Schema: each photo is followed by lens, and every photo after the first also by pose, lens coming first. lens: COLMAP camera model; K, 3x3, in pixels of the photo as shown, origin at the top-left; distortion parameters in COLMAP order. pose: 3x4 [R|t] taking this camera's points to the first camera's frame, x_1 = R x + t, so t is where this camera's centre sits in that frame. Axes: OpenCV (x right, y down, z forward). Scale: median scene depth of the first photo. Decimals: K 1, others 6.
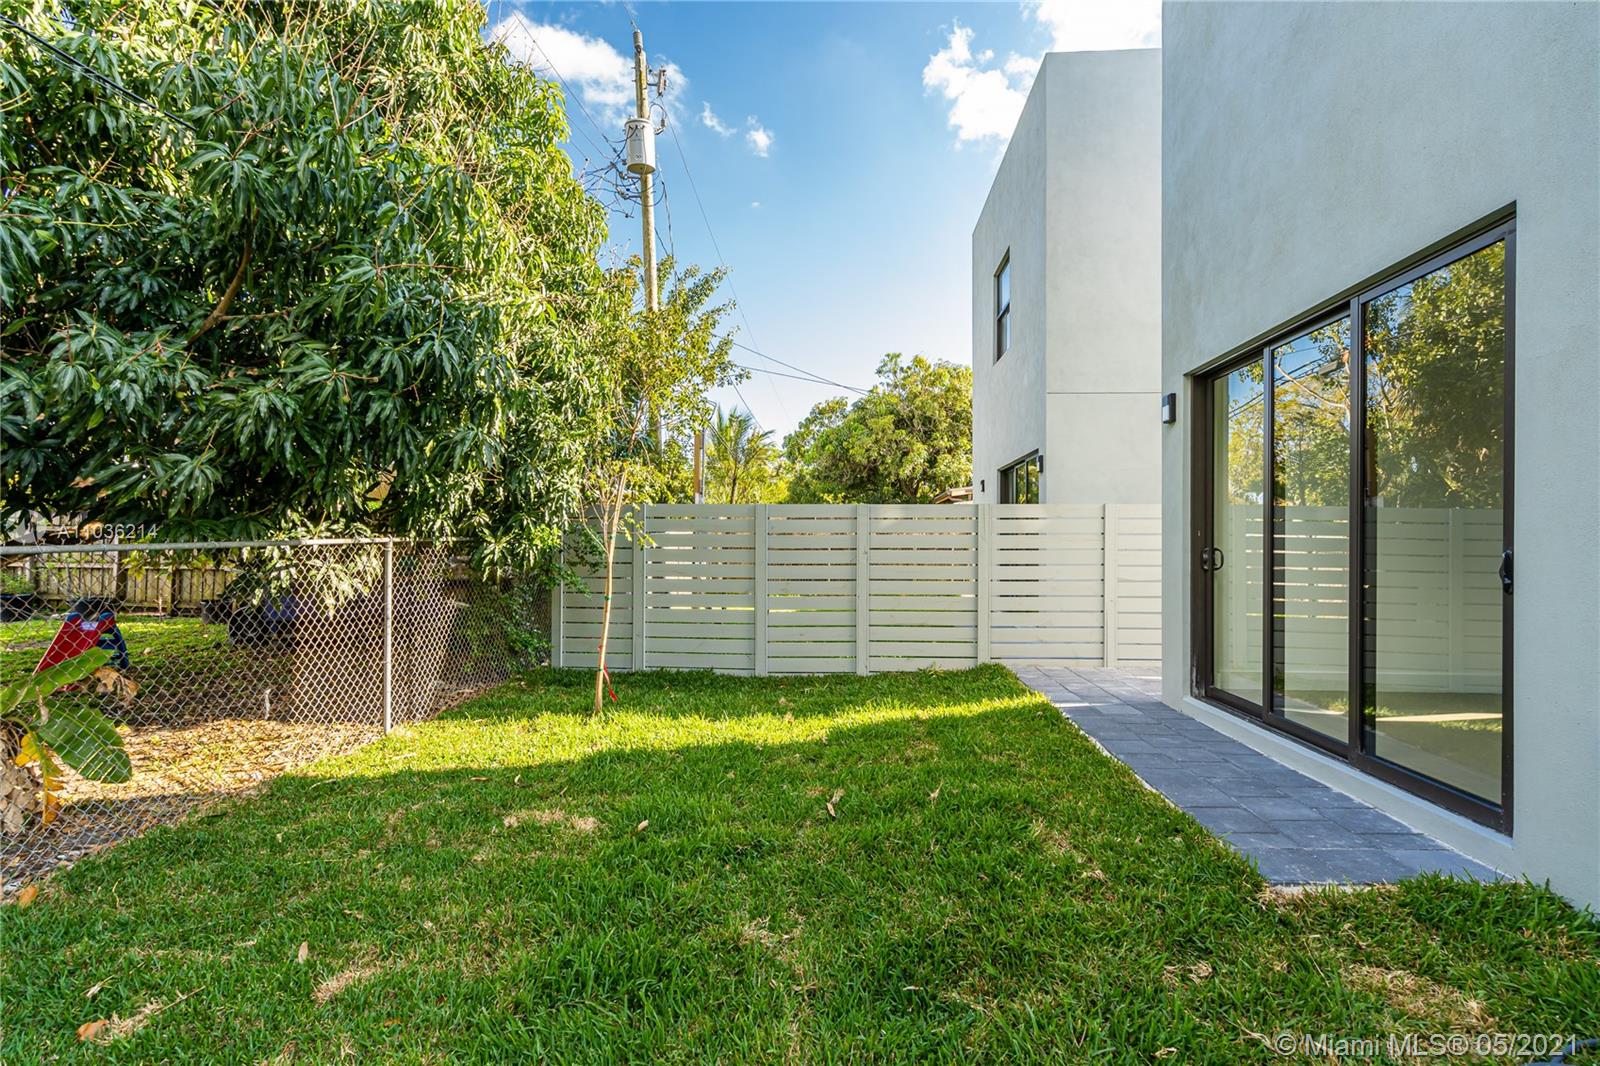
lens RADIAL K [[722.2, 0, 799.5], [0, 722.2, 539.8], [0, 0, 1]] dist [-0.014672, -0.000265]
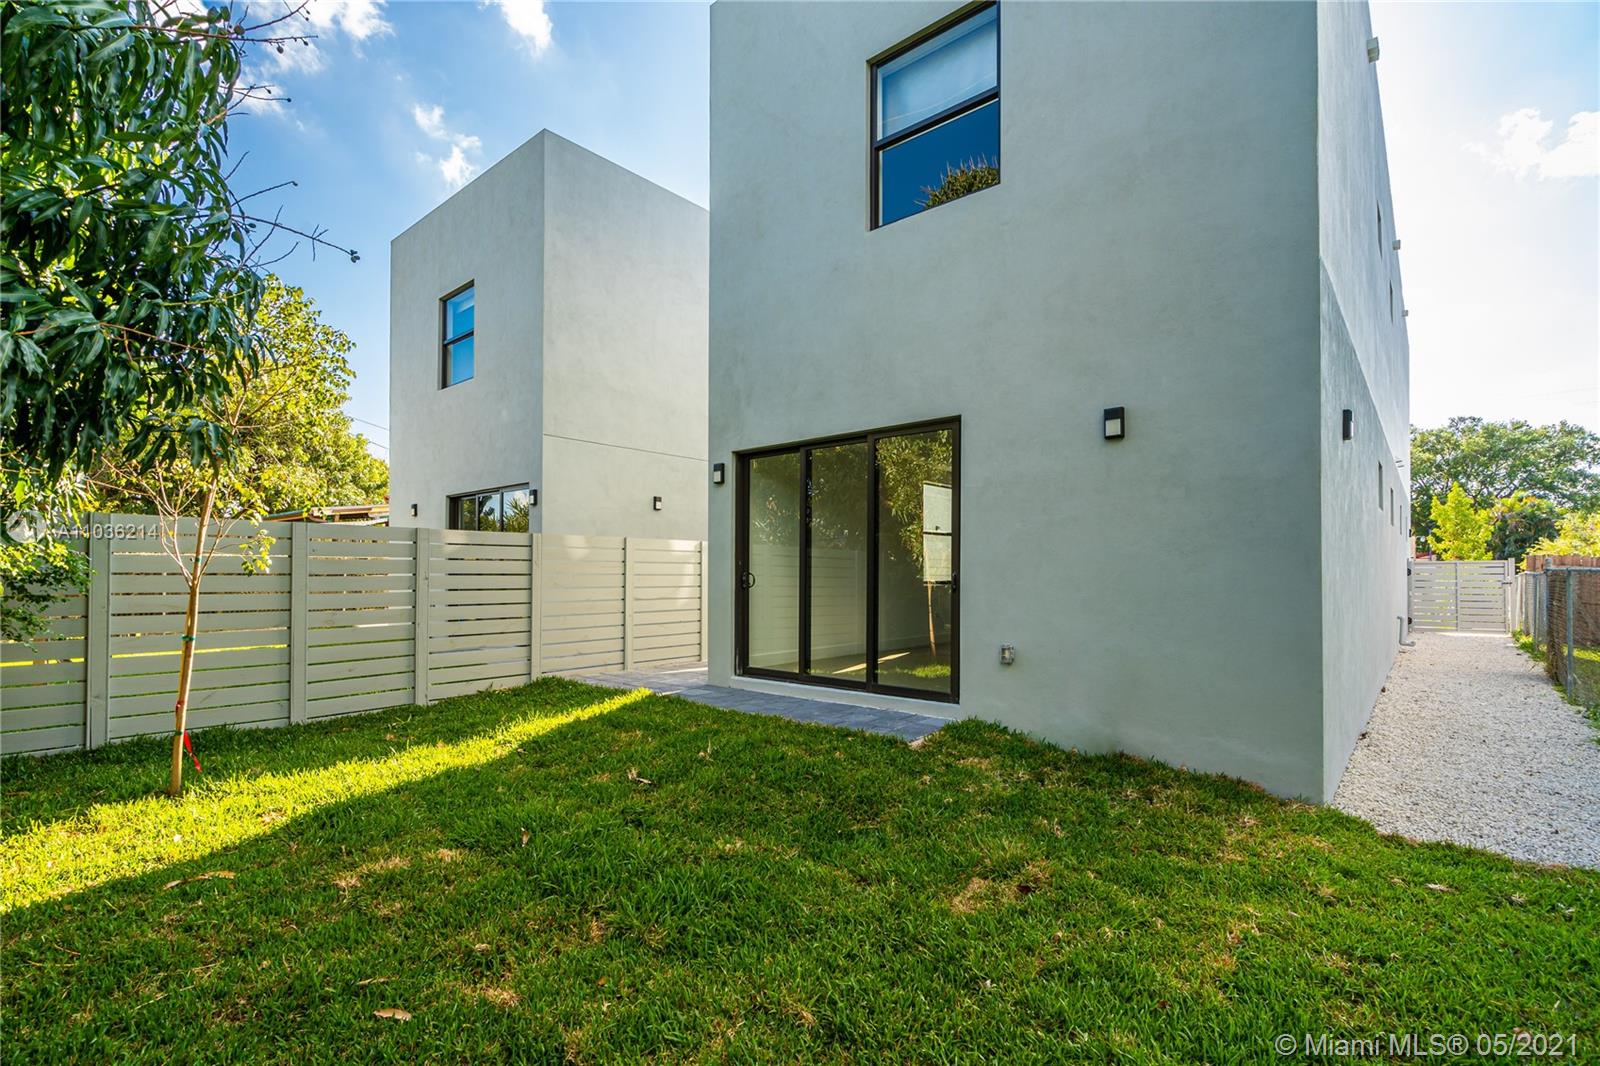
lens RADIAL K [[733.5, 0, 797.3], [0, 733.5, 559.7], [0, 0, 1]] dist [-0.014142, -0.000061]
pose [[0.596410, 0.016538, 0.802509, -0.526856], [-0.006283, 0.999853, -0.015935, 0.007812], [-0.802655, 0.004462, 0.596427, 0.023370]]
